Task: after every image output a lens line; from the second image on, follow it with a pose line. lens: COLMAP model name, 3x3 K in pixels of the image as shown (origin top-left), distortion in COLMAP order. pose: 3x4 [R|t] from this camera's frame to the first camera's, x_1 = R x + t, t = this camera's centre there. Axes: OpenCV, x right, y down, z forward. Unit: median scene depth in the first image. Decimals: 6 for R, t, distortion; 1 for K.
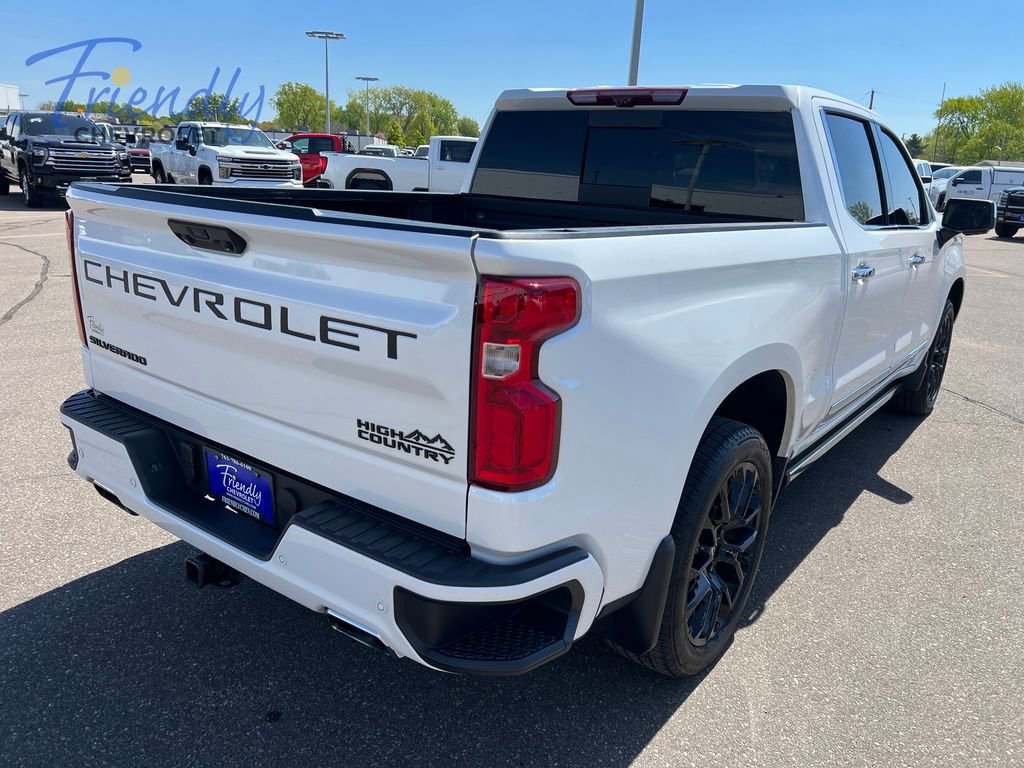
lens RADIAL K [[771.3, 0, 515.1], [0, 771.3, 388.4], [0, 0, 1]] dist [0.072188, -0.086948]
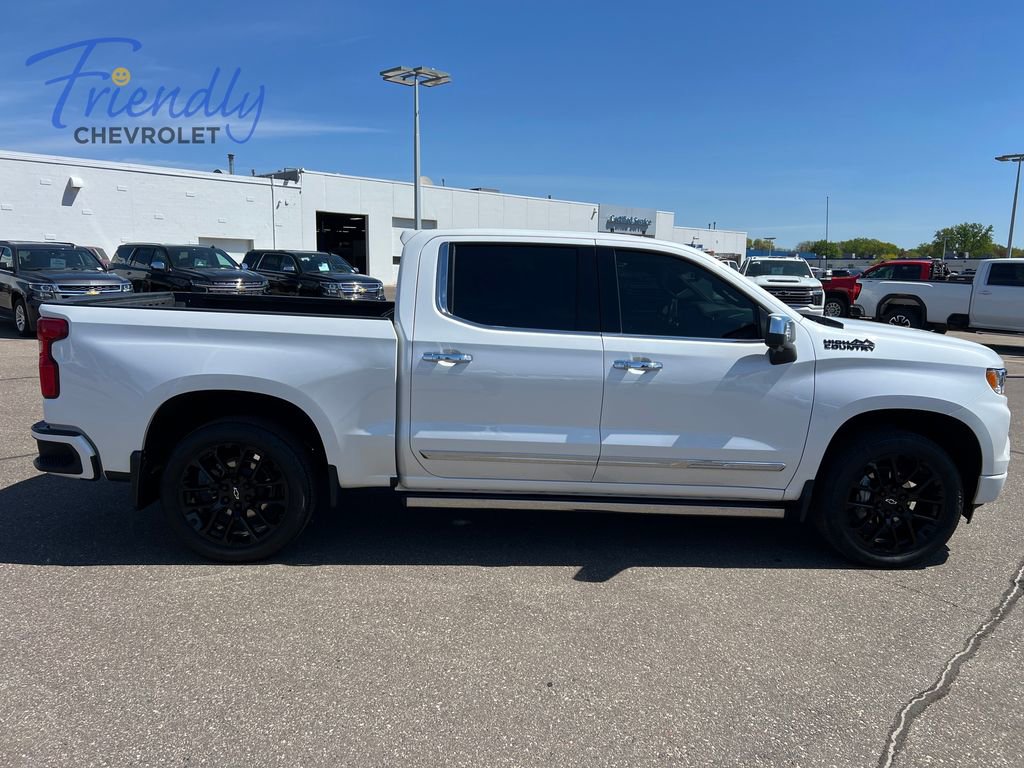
lens RADIAL K [[771.3, 0, 515.1], [0, 771.3, 388.4], [0, 0, 1]] dist [0.072188, -0.086948]
pose [[0.642393, 0.089981, -0.761074, 0.260618], [-0.209901, 0.975767, -0.061805, -0.006147], [0.737070, 0.199453, 0.645713, 0.038166]]
